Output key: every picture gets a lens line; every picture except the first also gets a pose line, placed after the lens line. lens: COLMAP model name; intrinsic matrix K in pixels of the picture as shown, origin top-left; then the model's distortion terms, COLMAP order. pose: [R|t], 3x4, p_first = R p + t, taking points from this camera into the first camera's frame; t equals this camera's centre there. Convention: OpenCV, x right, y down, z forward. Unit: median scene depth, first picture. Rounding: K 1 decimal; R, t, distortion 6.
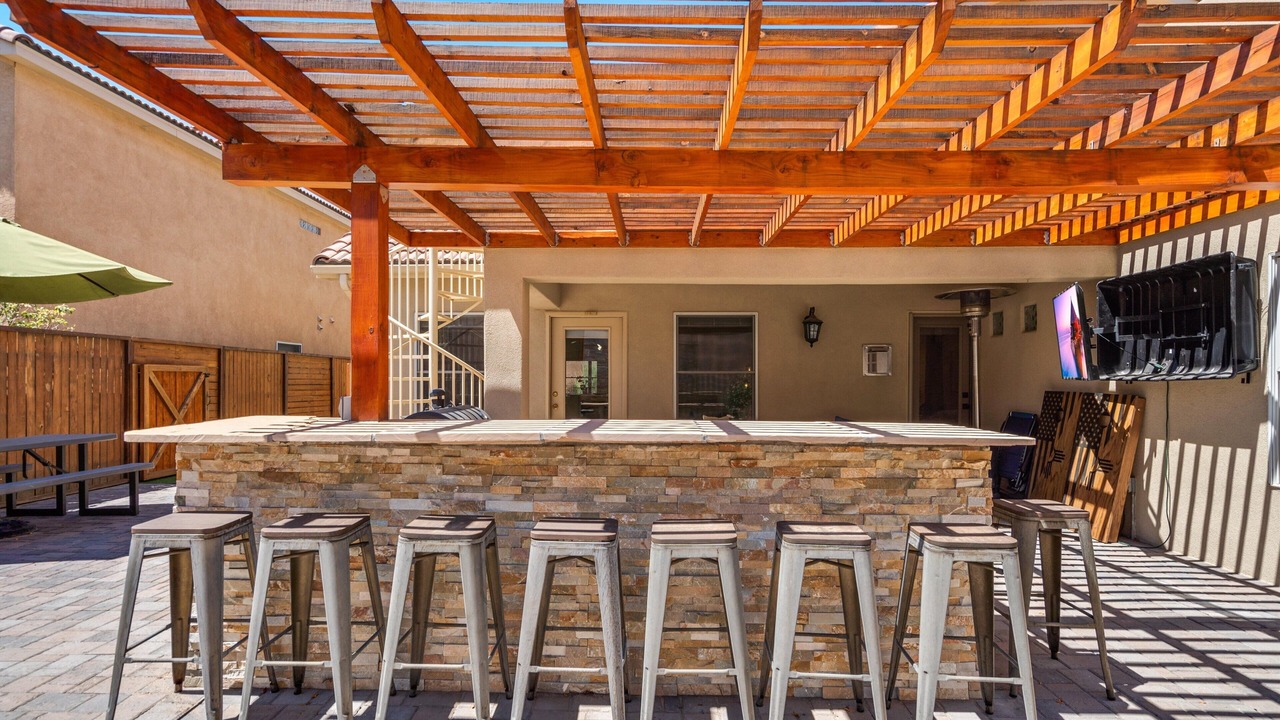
lens RADIAL K [[677.2, 0, 642.8], [0, 677.2, 386.5], [0, 0, 1]] dist [0.007807, 0.000858]
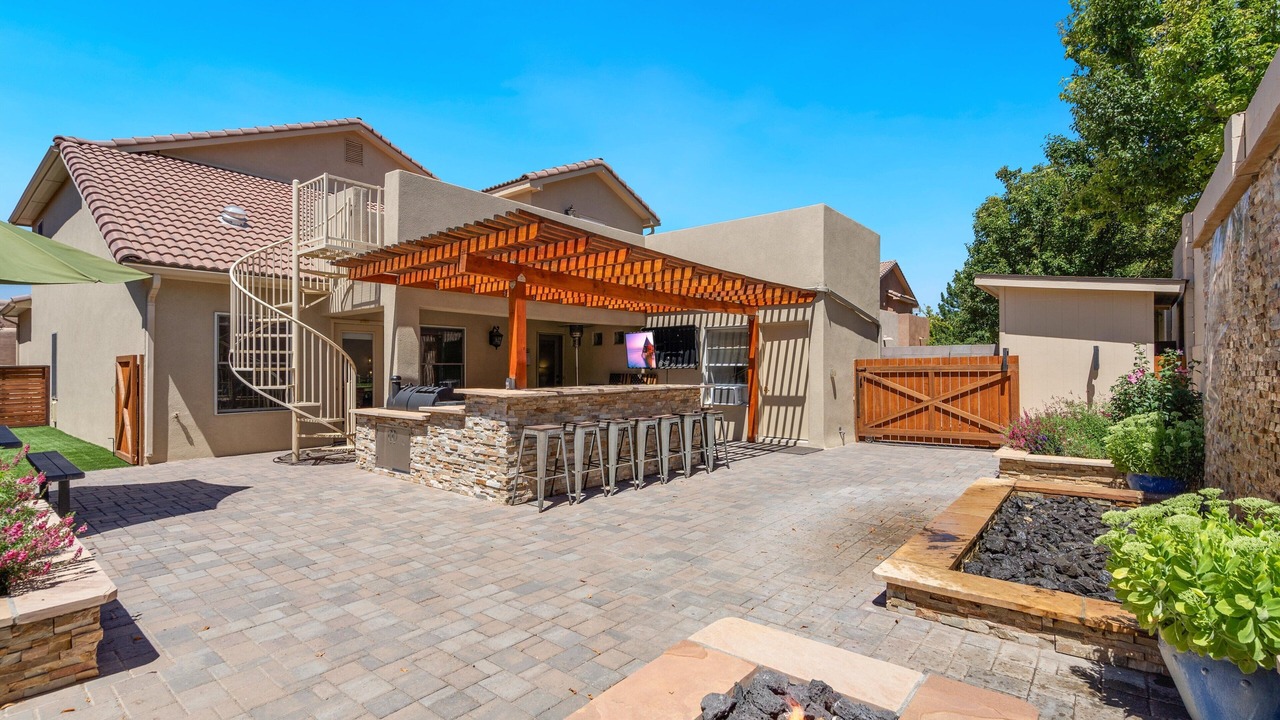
lens RADIAL K [[586.7, 0, 632.7], [0, 586.7, 364.6], [0, 0, 1]] dist [0.003536, 0.000785]
pose [[0.624756, 0.002466, 0.780816, -1.959982], [0.008029, 0.999922, -0.009582, -0.007788], [-0.780778, 0.012256, 0.624688, -0.562394]]
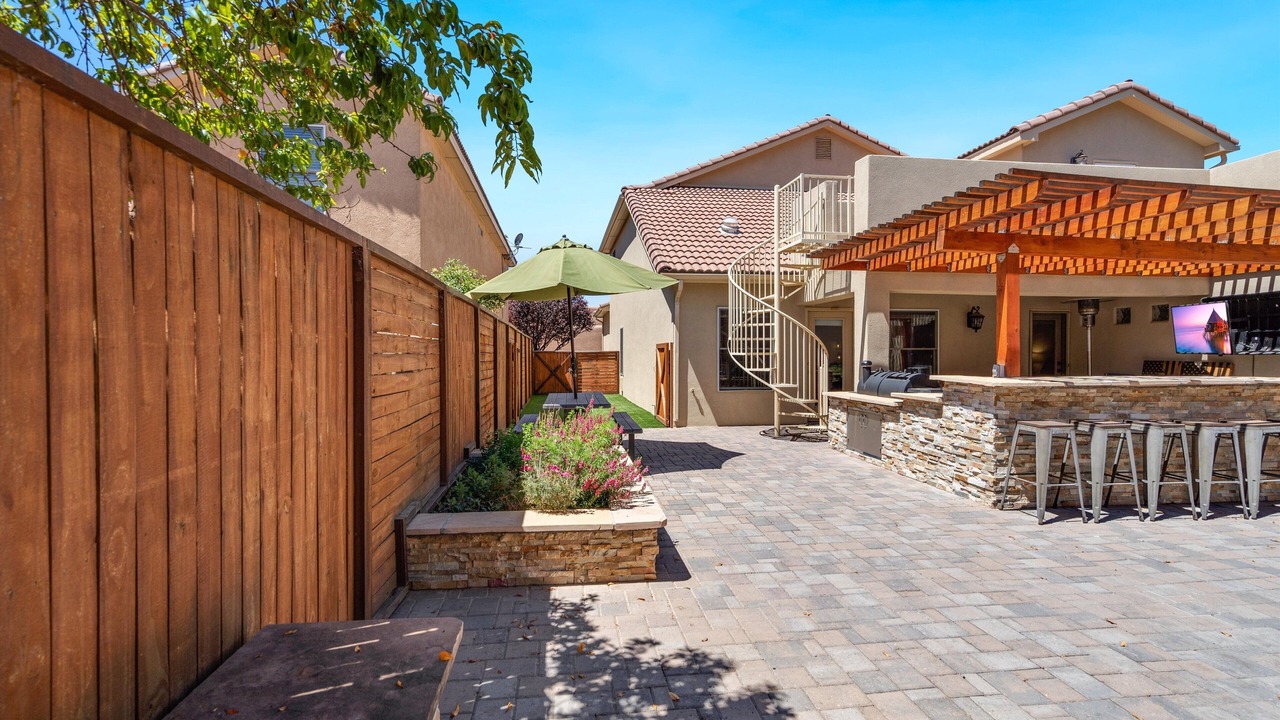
lens RADIAL K [[586.7, 0, 640.4], [0, 586.7, 357.0], [0, 0, 1]] dist [0.003536, 0.000785]
pose [[0.987957, -0.002324, 0.154714, -1.987739], [0.002546, 0.999996, -0.001233, -0.007710], [-0.154710, 0.001612, 0.987959, -0.552815]]
